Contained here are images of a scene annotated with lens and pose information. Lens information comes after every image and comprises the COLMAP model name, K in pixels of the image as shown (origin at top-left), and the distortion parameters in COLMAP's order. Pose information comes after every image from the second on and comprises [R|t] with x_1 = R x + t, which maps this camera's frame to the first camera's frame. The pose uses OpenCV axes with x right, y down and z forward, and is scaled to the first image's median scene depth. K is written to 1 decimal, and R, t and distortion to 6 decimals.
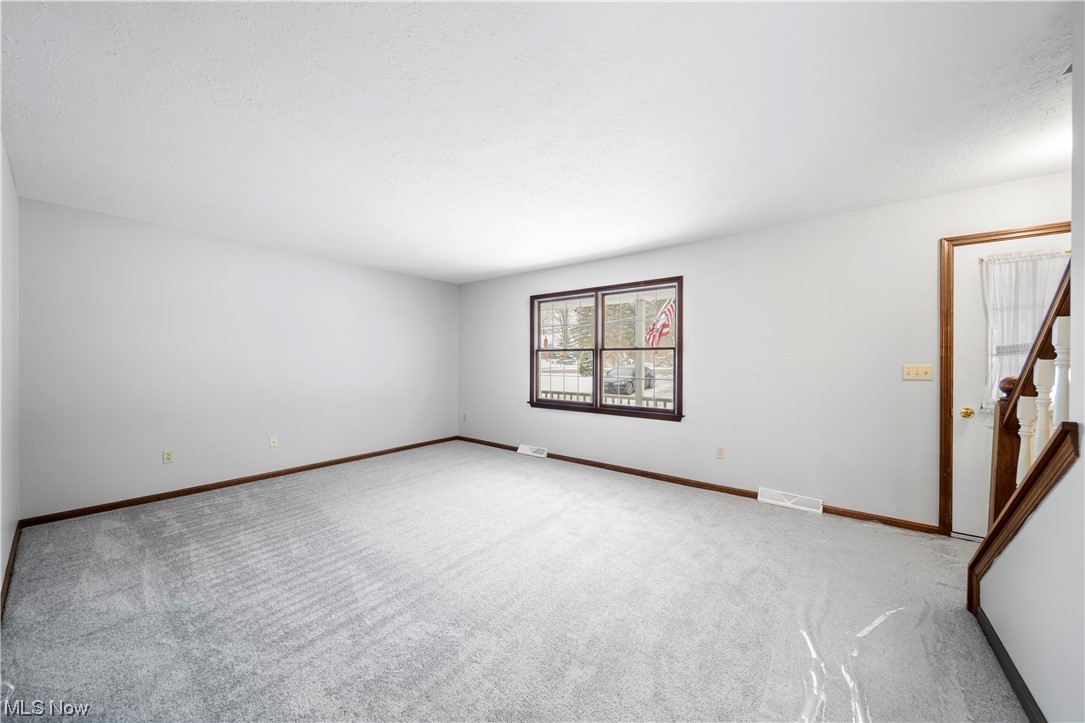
lens RADIAL K [[378.7, 0, 543.4], [0, 378.7, 361.9], [0, 0, 1]] dist [-0.001038, -0.000698]
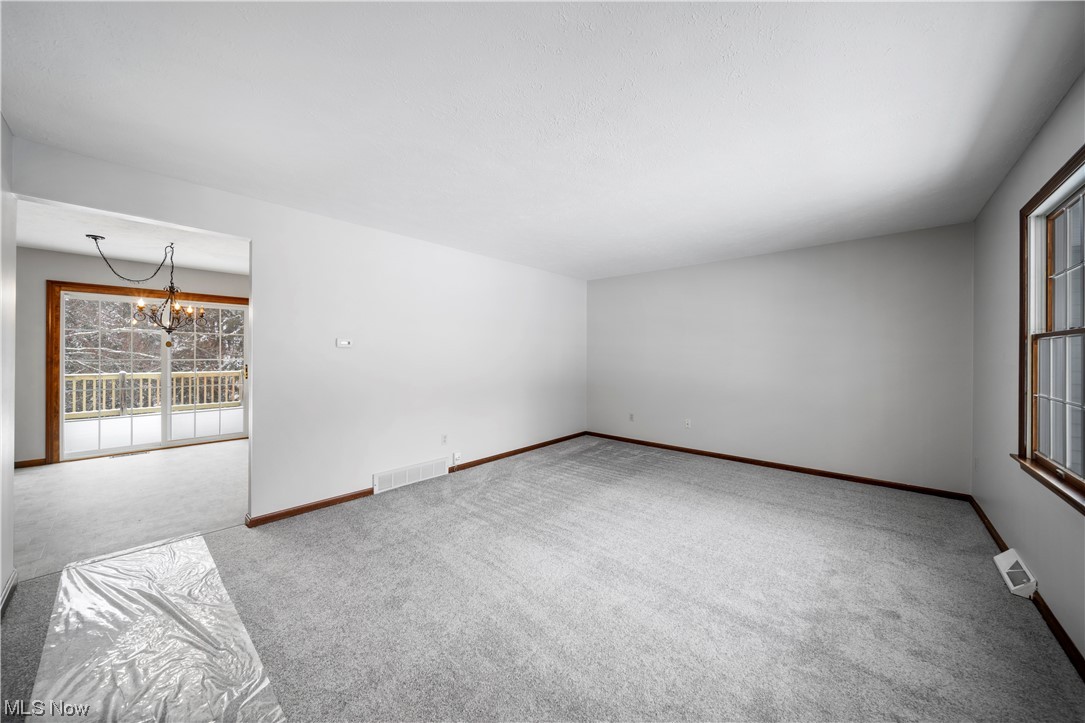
lens RADIAL K [[378.7, 0, 545.8], [0, 378.7, 354.4], [0, 0, 1]] dist [-0.001038, -0.000698]
pose [[-0.062354, -0.004666, -0.998043, 0.856321], [-0.008433, 0.999956, -0.004148, -0.007031], [0.998018, 0.008158, -0.062391, 0.985605]]
